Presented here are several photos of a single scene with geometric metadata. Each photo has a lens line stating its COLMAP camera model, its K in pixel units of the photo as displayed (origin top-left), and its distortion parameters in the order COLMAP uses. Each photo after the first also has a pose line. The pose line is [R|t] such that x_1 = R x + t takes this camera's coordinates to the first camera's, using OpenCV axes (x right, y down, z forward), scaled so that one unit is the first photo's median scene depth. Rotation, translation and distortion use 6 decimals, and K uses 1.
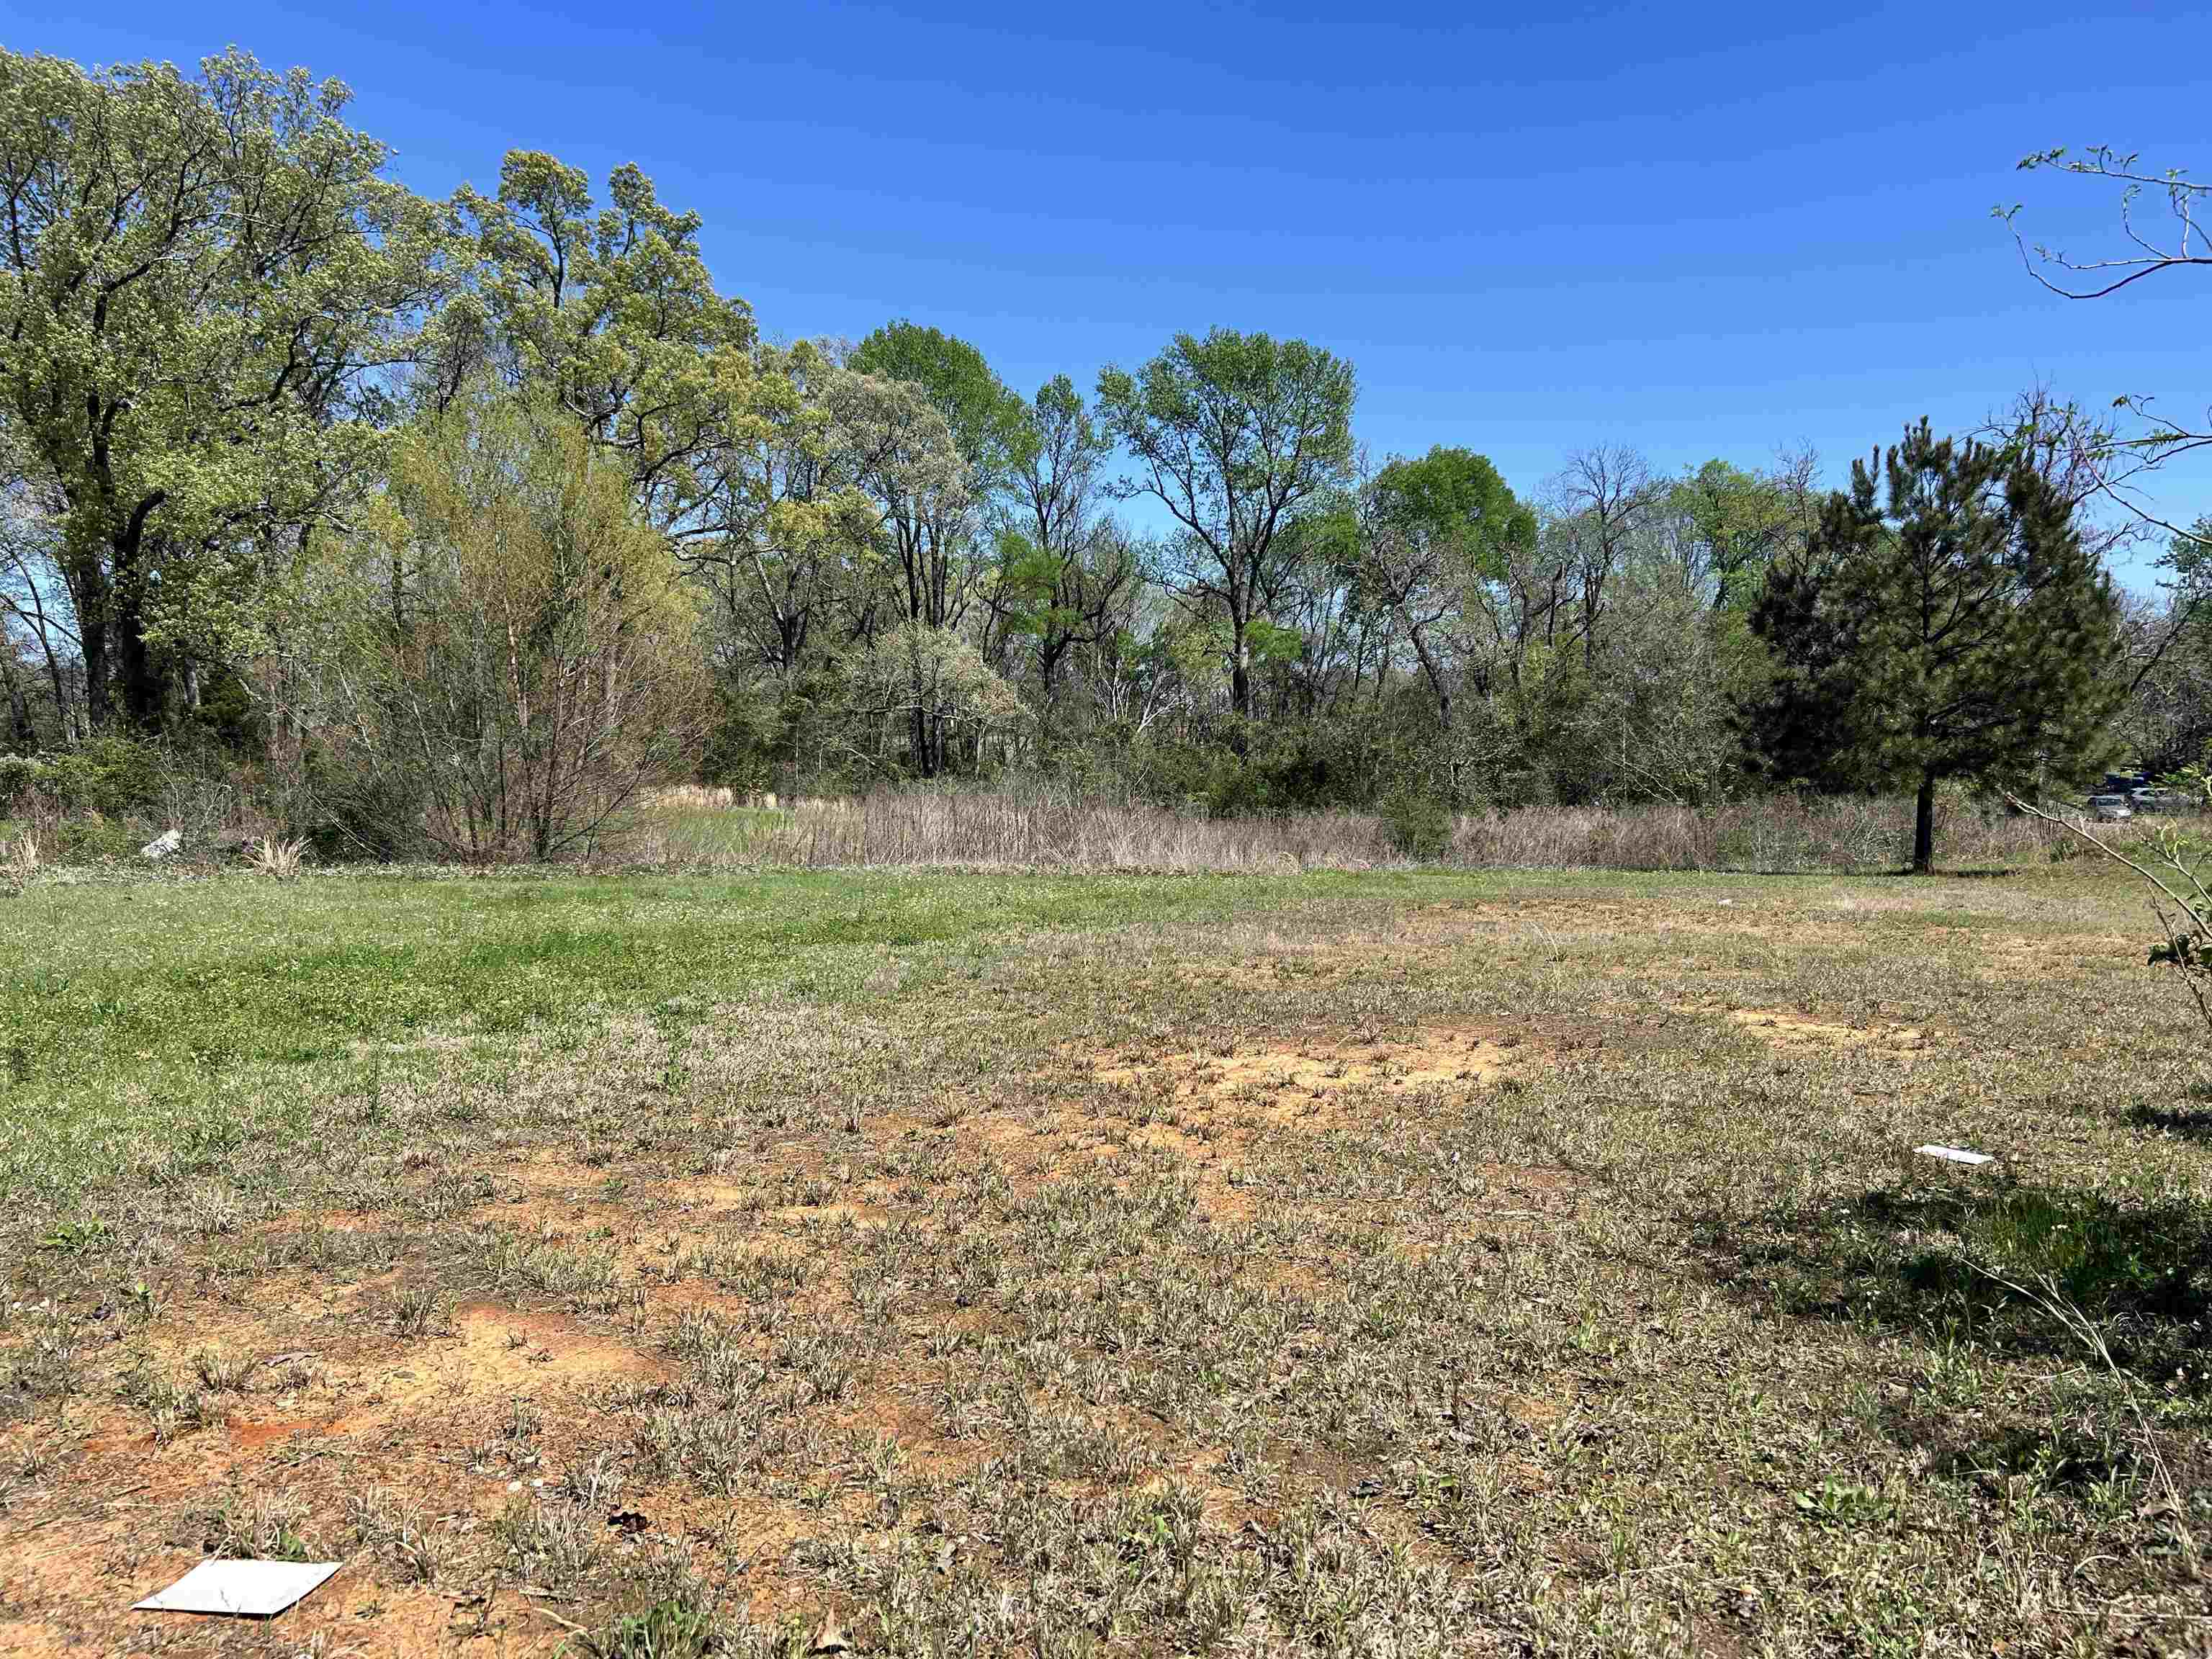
lens RADIAL K [[1689.7, 0, 1106.0], [0, 1689.7, 829.5], [0, 0, 1]] dist [0.053698, -0.058610]
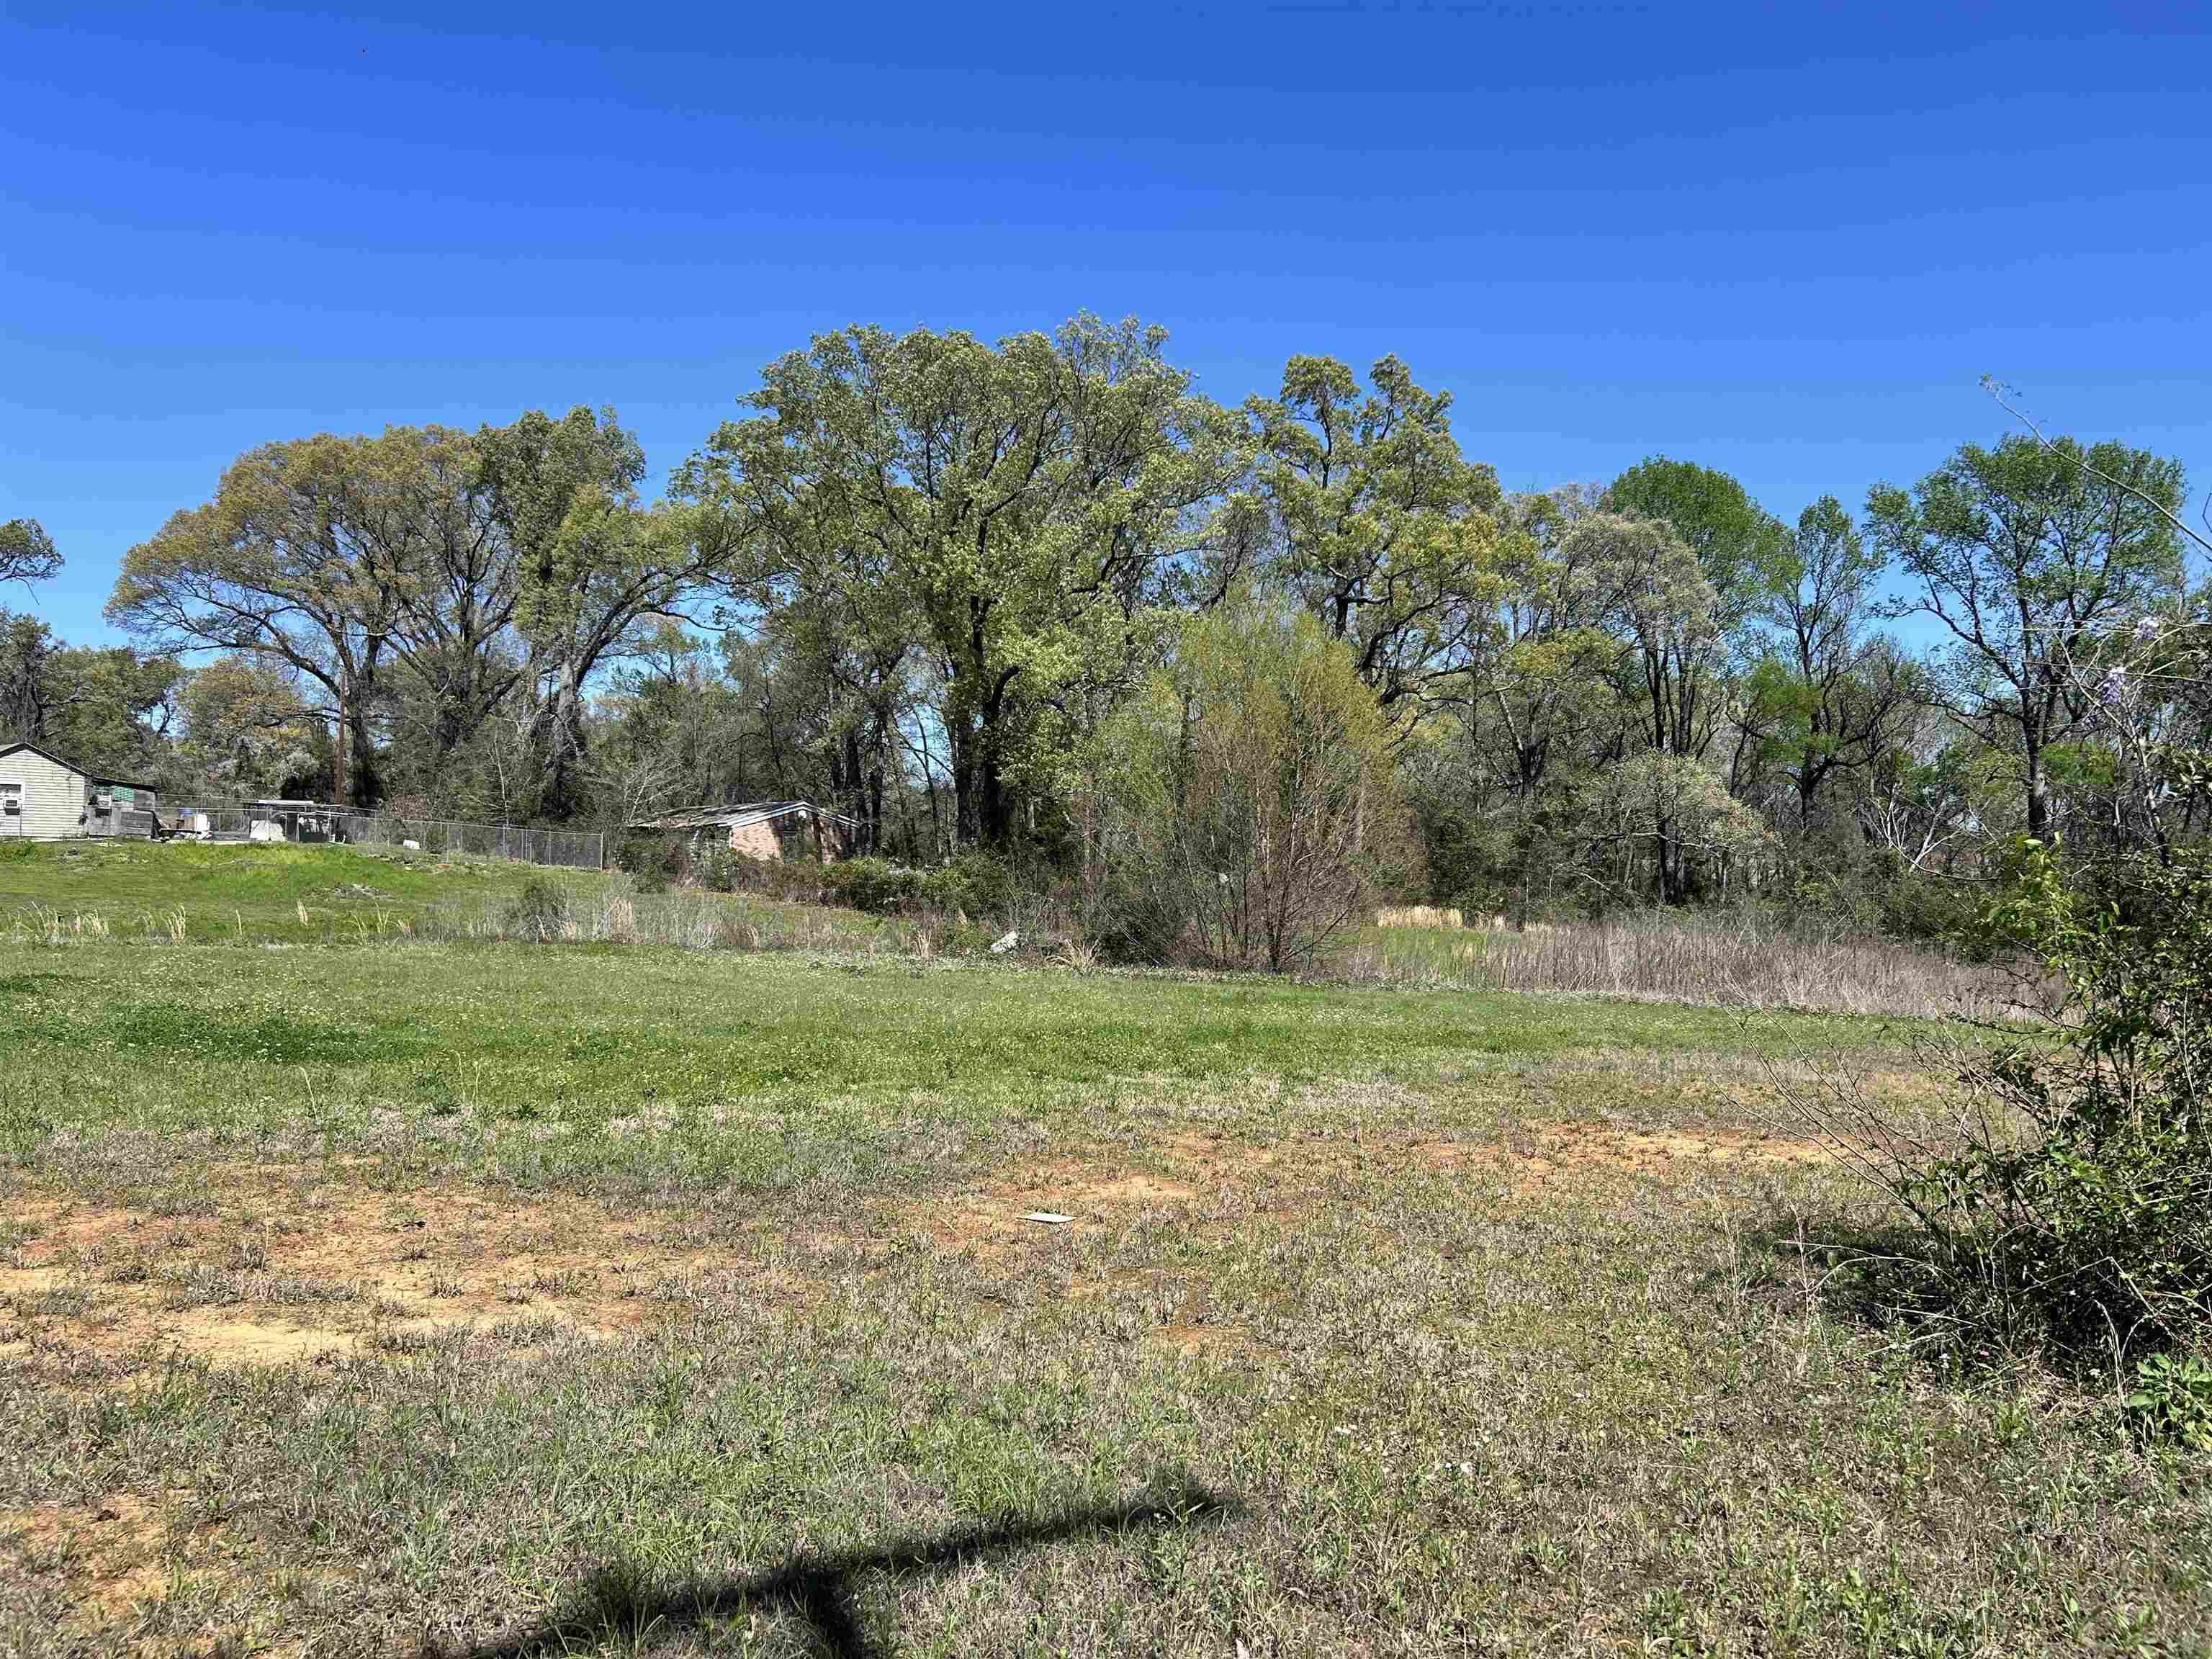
lens RADIAL K [[1689.7, 0, 1106.0], [0, 1689.7, 829.5], [0, 0, 1]] dist [0.053698, -0.058610]
pose [[0.903218, 0.015778, -0.428891, 0.028728], [-0.044754, 0.997338, -0.057559, -0.002527], [0.426841, 0.071183, 0.901521, -0.056691]]
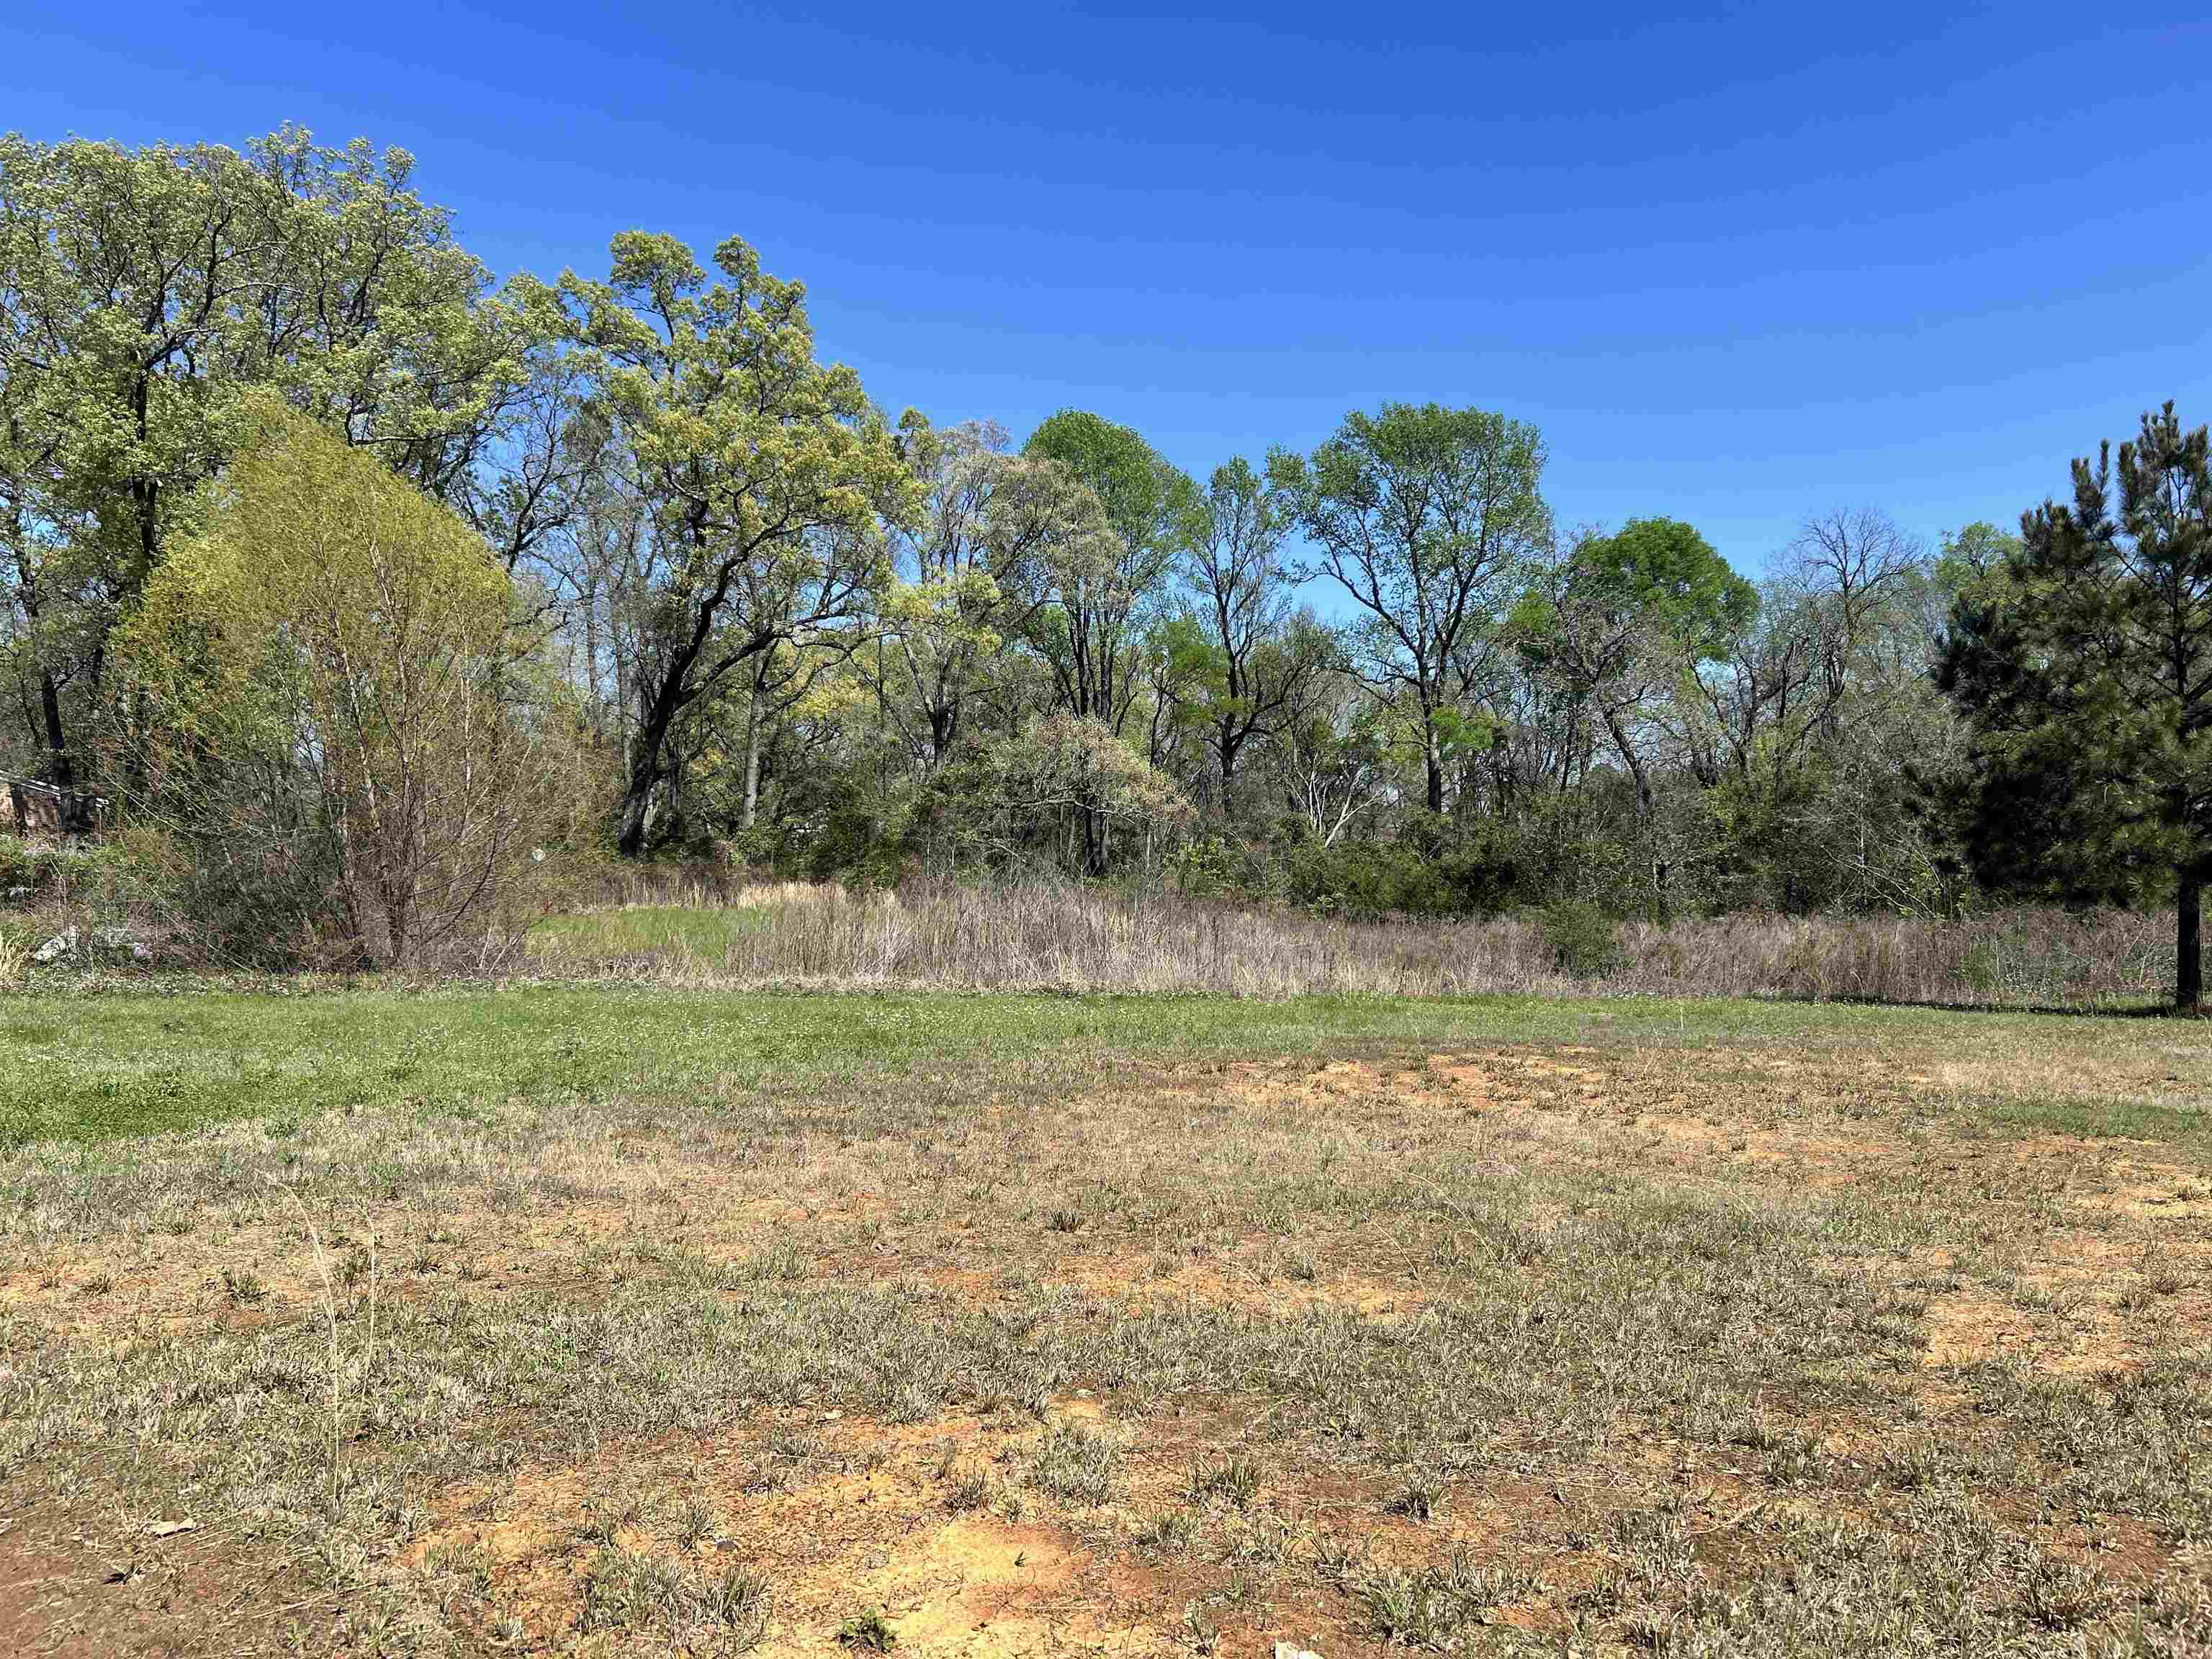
lens RADIAL K [[1669.0, 0, 1103.8], [0, 1669.0, 780.6], [0, 0, 1]] dist [0.088151, -0.131970]
pose [[0.987896, -0.001472, -0.155113, 0.057483], [-0.012322, 0.996050, -0.087933, -0.001985], [0.154630, 0.088779, 0.983975, 0.091762]]
